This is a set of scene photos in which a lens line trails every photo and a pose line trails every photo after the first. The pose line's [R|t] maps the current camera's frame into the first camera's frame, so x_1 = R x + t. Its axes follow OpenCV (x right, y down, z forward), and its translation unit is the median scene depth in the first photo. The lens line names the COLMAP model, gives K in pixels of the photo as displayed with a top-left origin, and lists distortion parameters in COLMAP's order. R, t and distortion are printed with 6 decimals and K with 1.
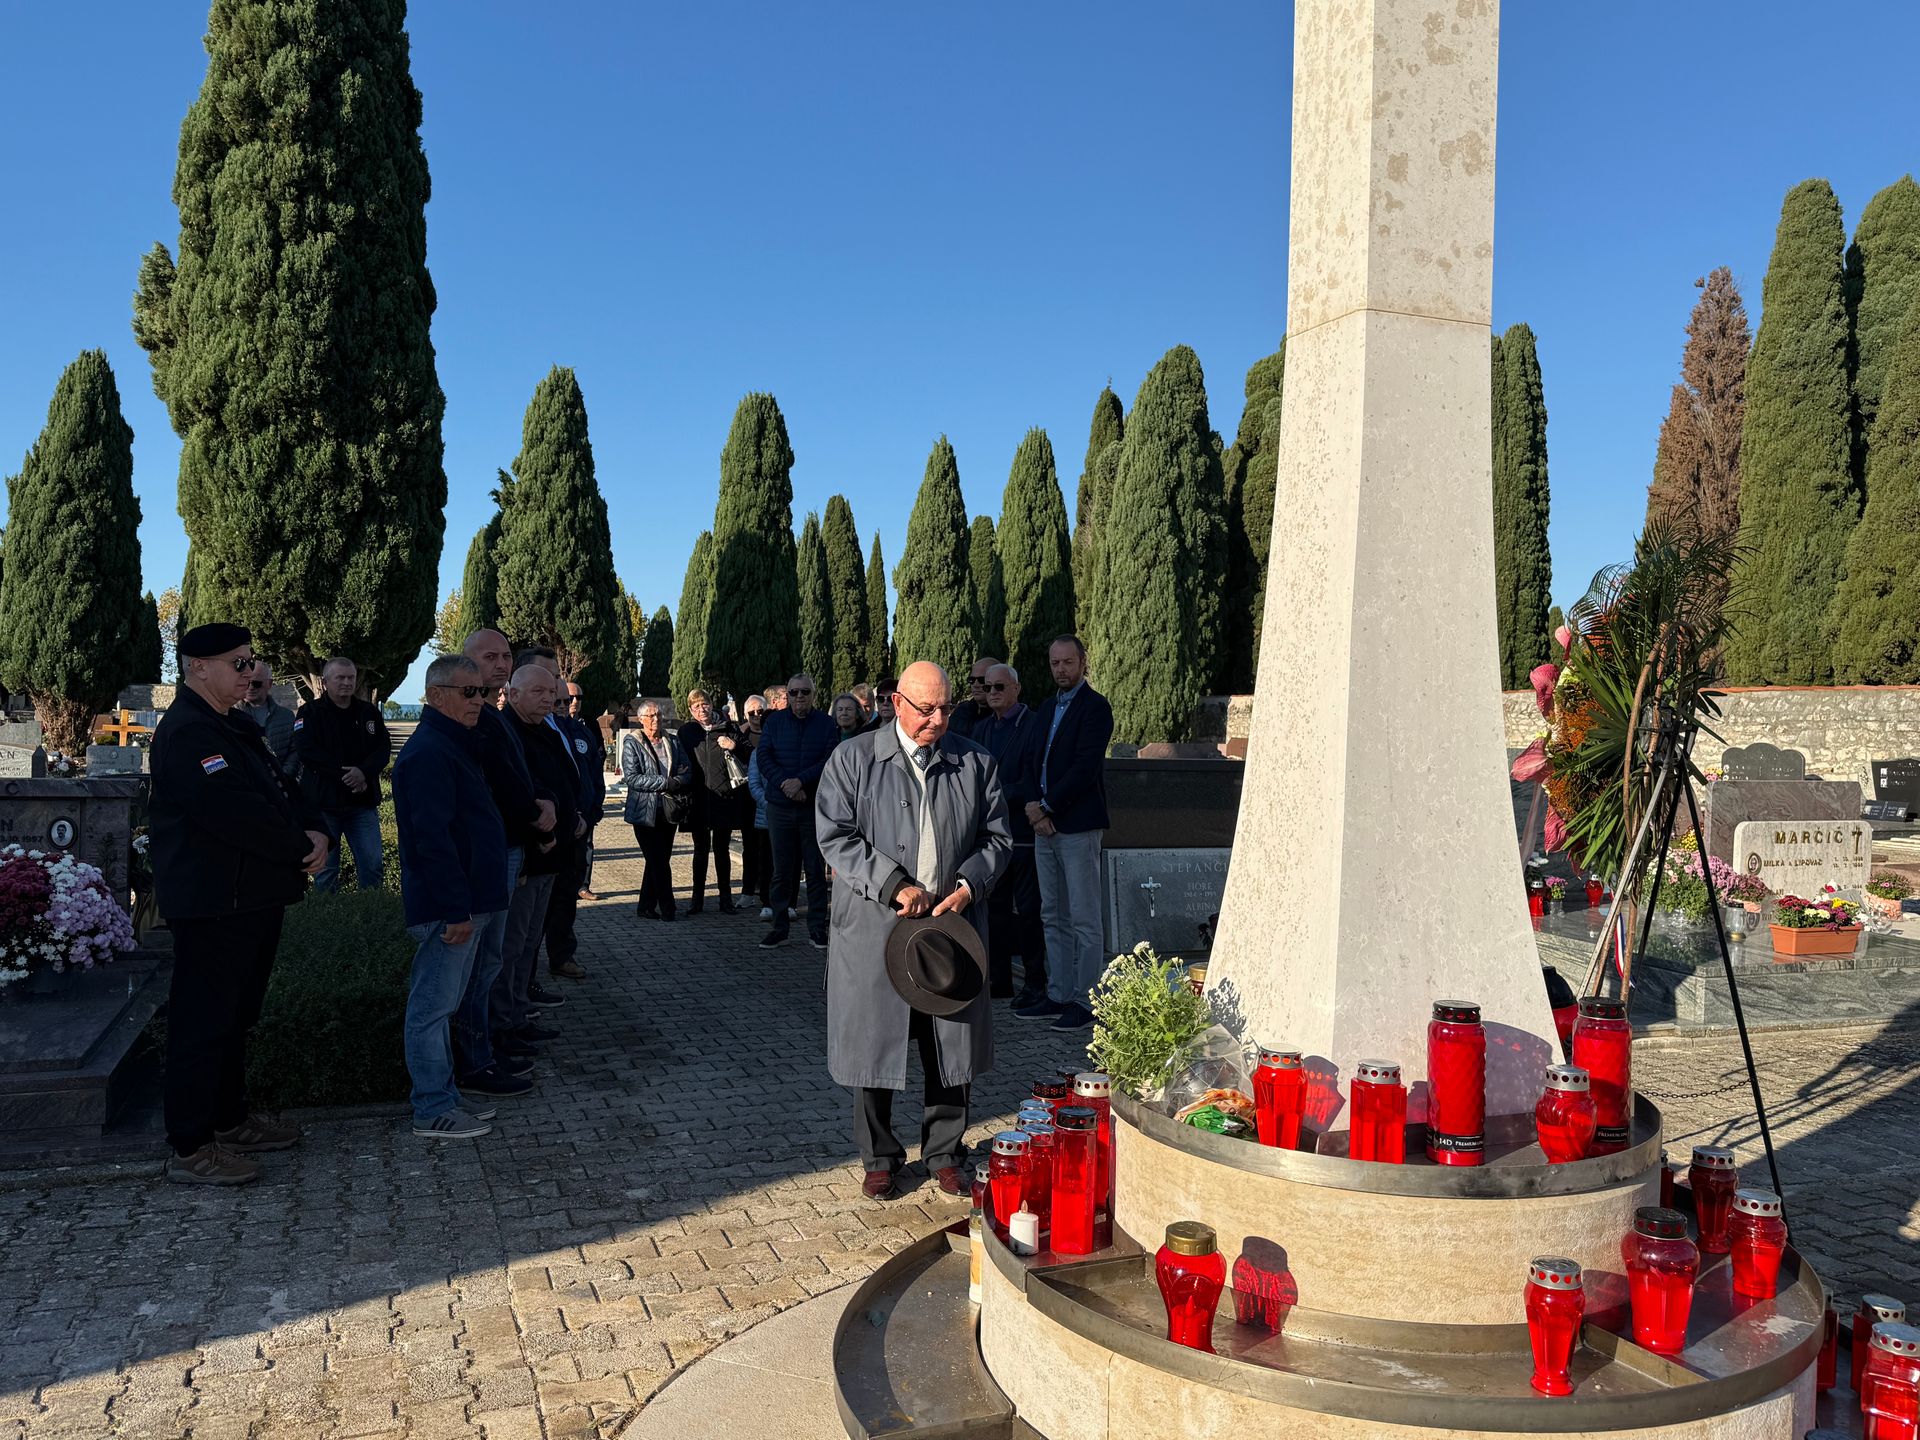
lens RADIAL K [[1482.0, 0, 951.8], [0, 1482.0, 734.5], [0, 0, 1]] dist [0.053037, -0.065372]
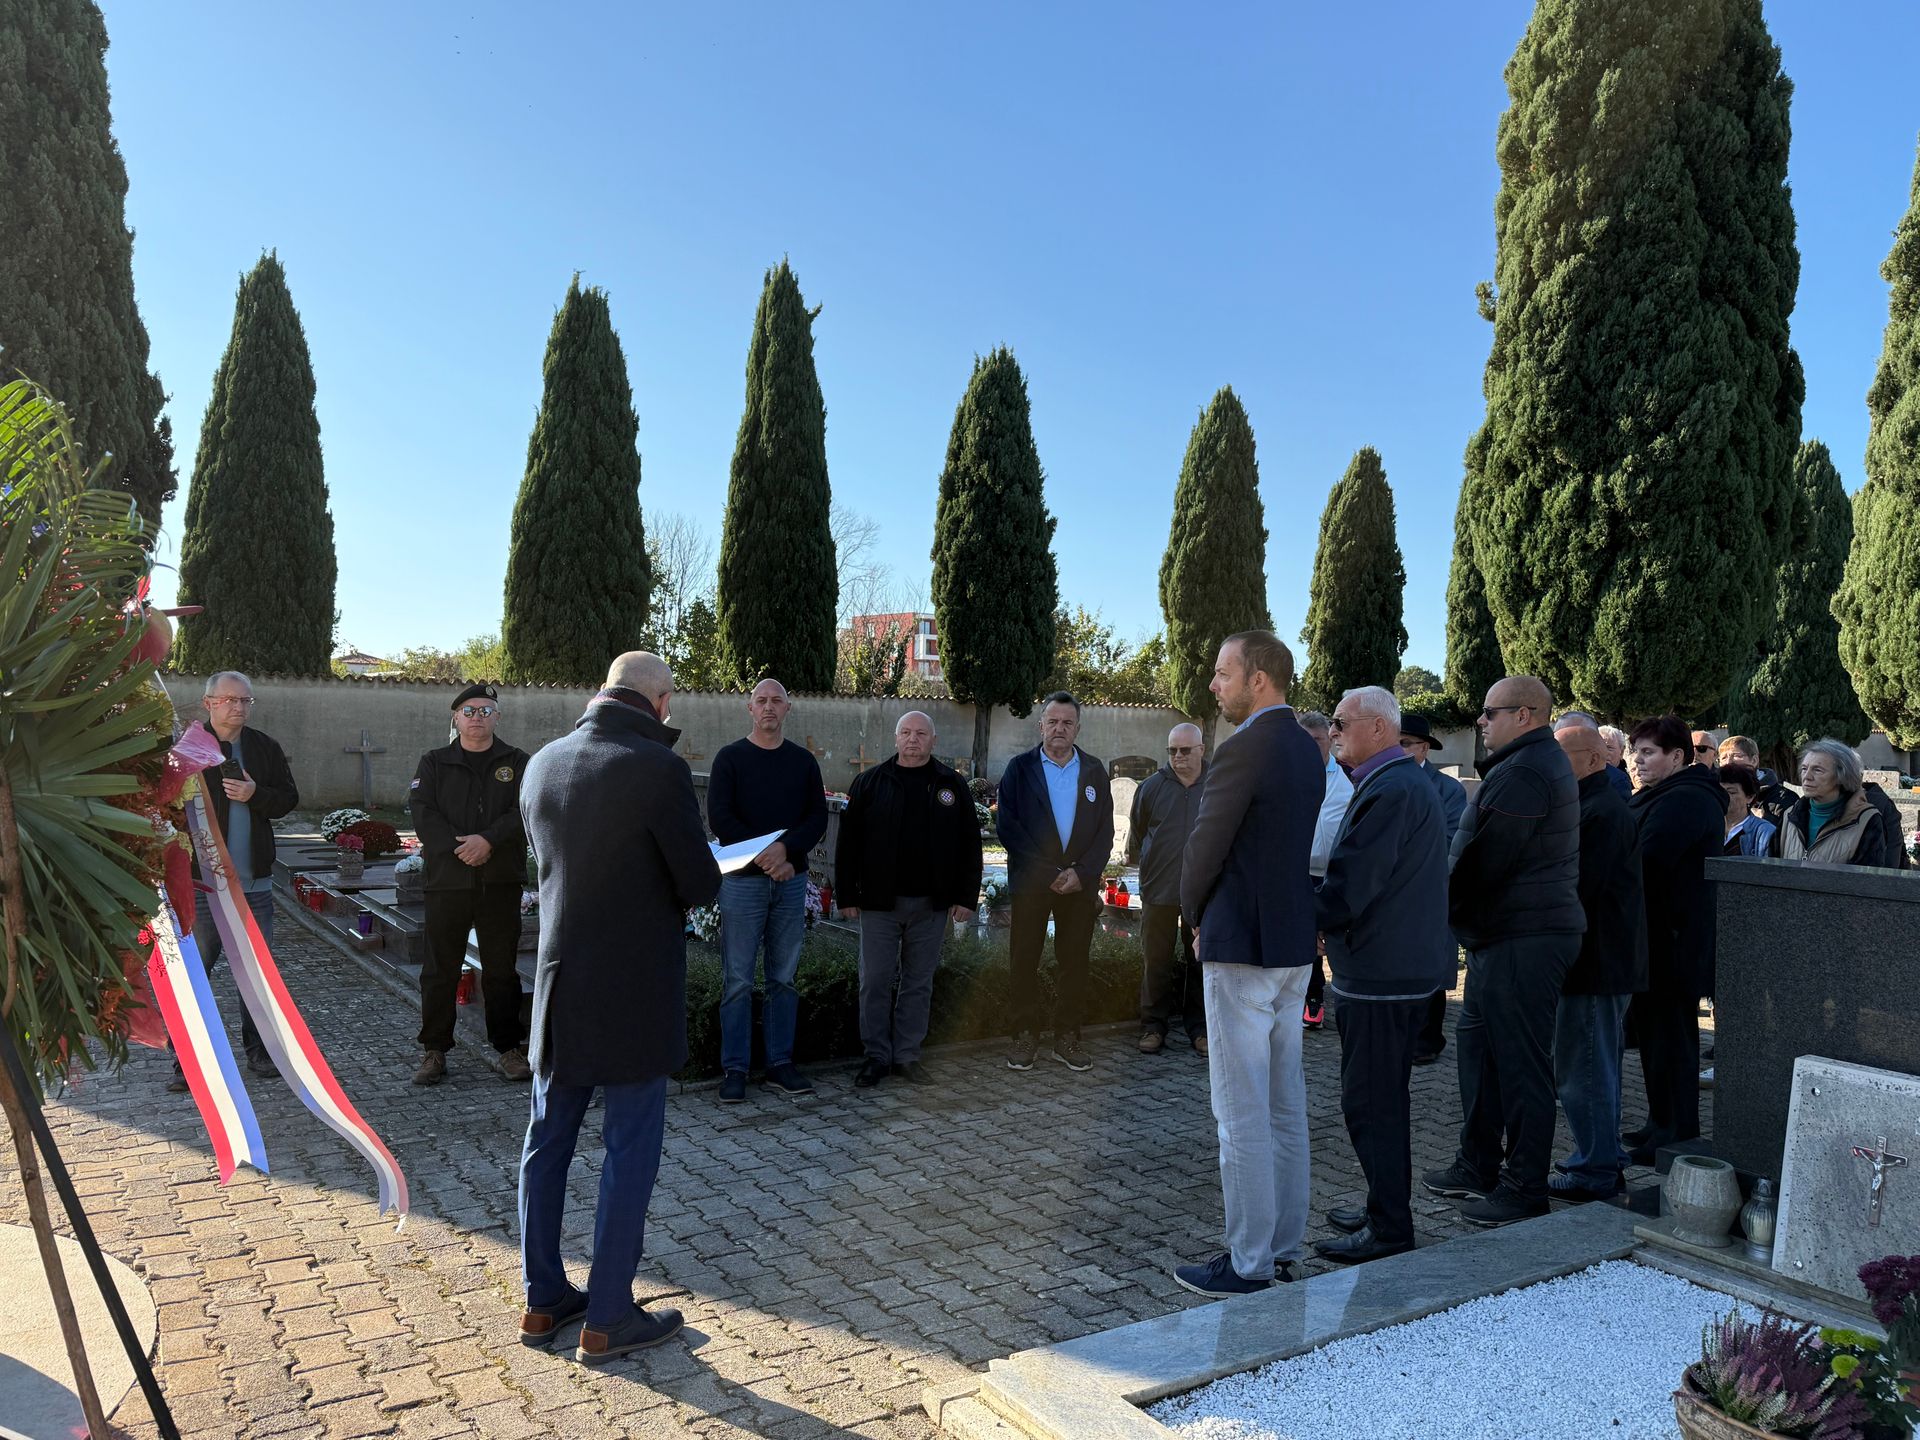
lens RADIAL K [[1422.2, 0, 994.3], [0, 1422.2, 707.5], [0, 0, 1]] dist [0.093140, -0.098097]
pose [[0.239745, -0.030183, -0.970367, 0.366540], [-0.031574, 0.998745, -0.038866, -0.006526], [0.970322, 0.039956, 0.238491, 0.444904]]
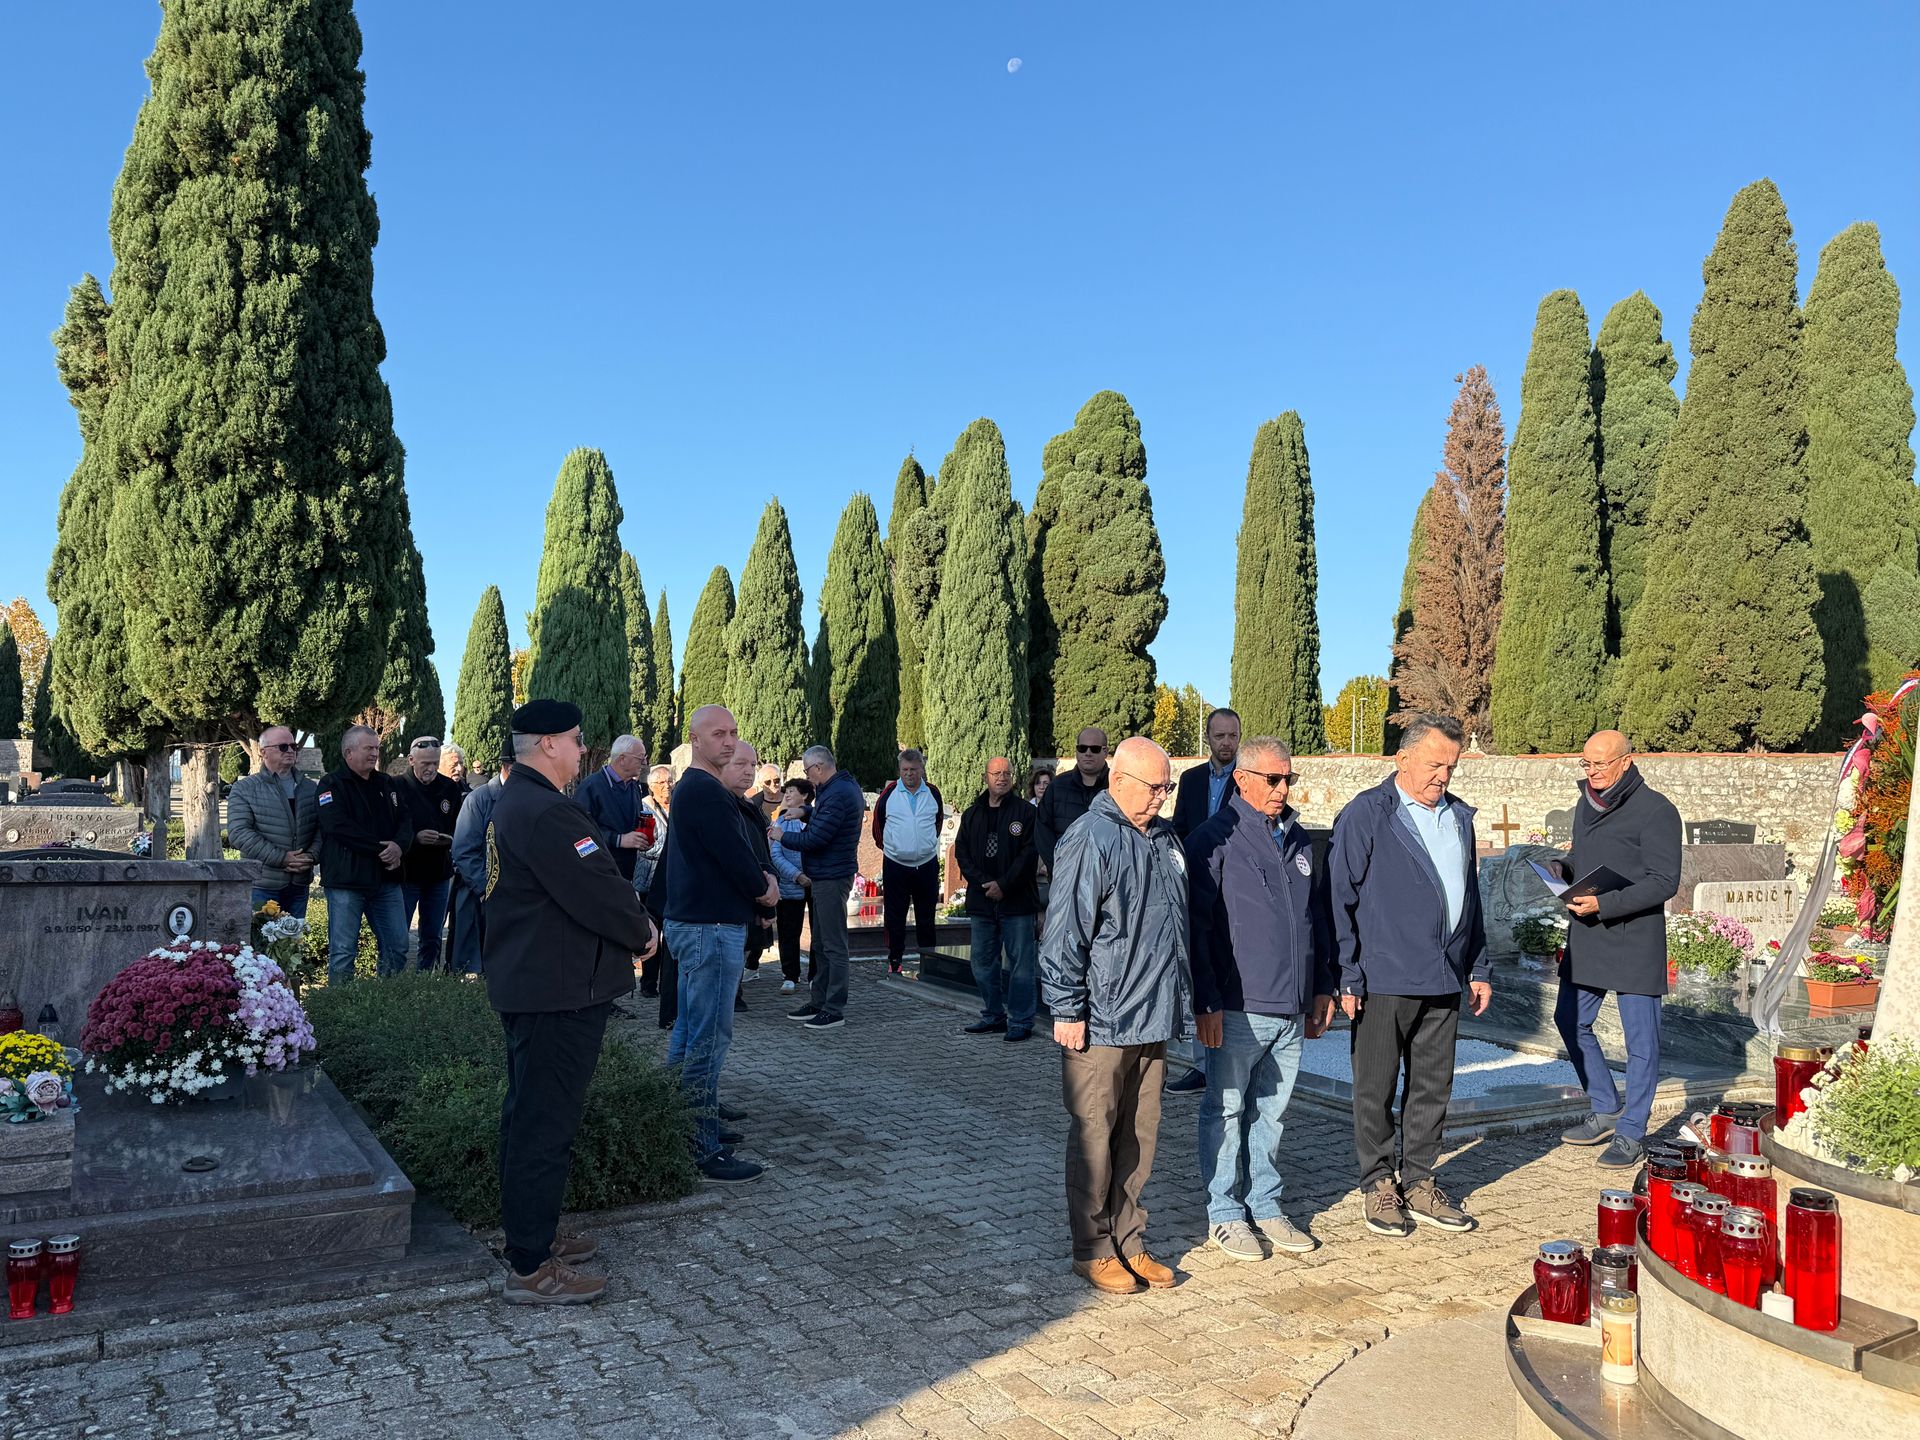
lens RADIAL K [[1482.0, 0, 955.4], [0, 1482.0, 733.0], [0, 0, 1]] dist [0.053037, -0.065372]
pose [[0.987337, 0.004539, 0.158571, -0.152672], [0.002074, 0.999136, -0.041510, -0.005454], [-0.158623, 0.041313, 0.986475, 0.012022]]
